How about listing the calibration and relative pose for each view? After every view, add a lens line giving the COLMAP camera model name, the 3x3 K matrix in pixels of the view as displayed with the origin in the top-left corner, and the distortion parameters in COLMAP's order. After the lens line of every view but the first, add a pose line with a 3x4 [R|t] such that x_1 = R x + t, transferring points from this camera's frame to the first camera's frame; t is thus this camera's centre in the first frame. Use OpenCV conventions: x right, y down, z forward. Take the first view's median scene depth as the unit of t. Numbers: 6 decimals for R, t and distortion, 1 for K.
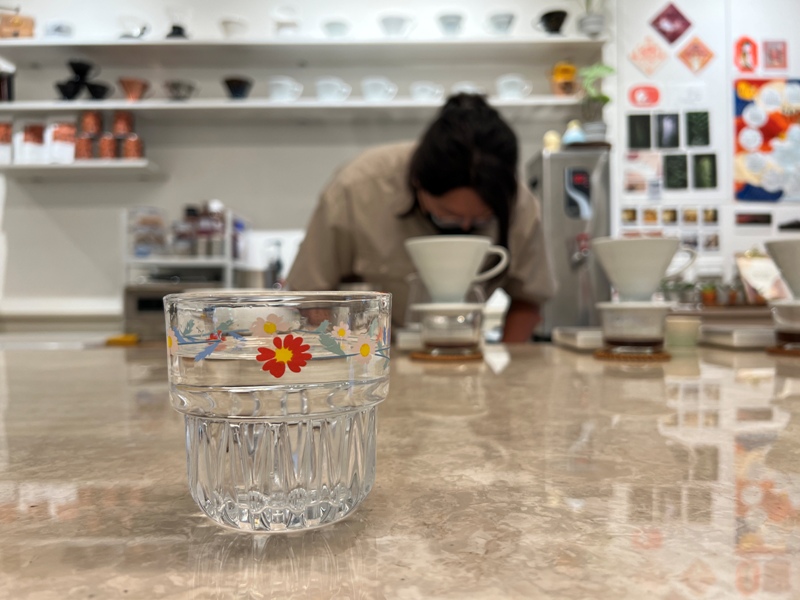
lens RADIAL K [[595.3, 0, 396.3], [0, 595.3, 306.7], [0, 0, 1]] dist [0.040681, -0.054032]
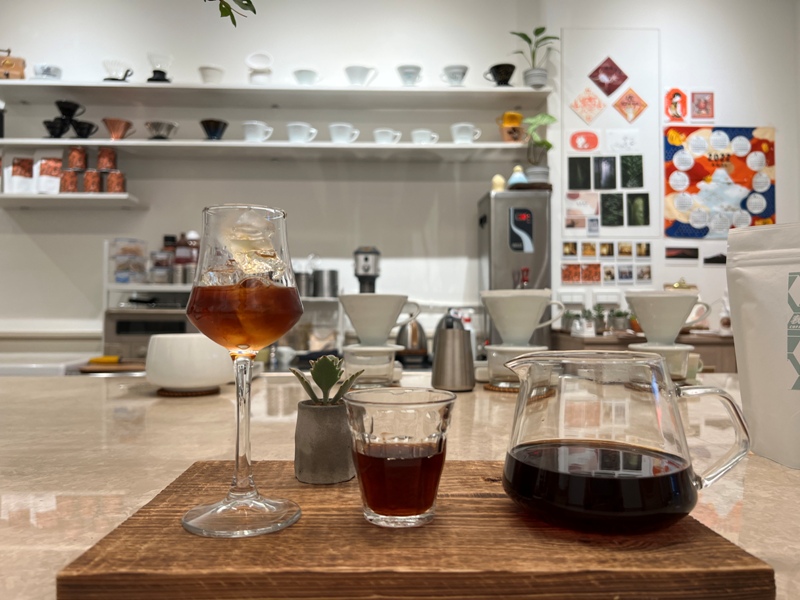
lens RADIAL K [[595.3, 0, 401.4], [0, 595.3, 305.1], [0, 0, 1]] dist [0.040681, -0.054032]
pose [[0.999513, 0.007901, 0.030203, 0.045510], [-0.007309, 0.999780, -0.019665, -0.024687], [-0.030352, 0.019435, 0.999350, -0.092957]]
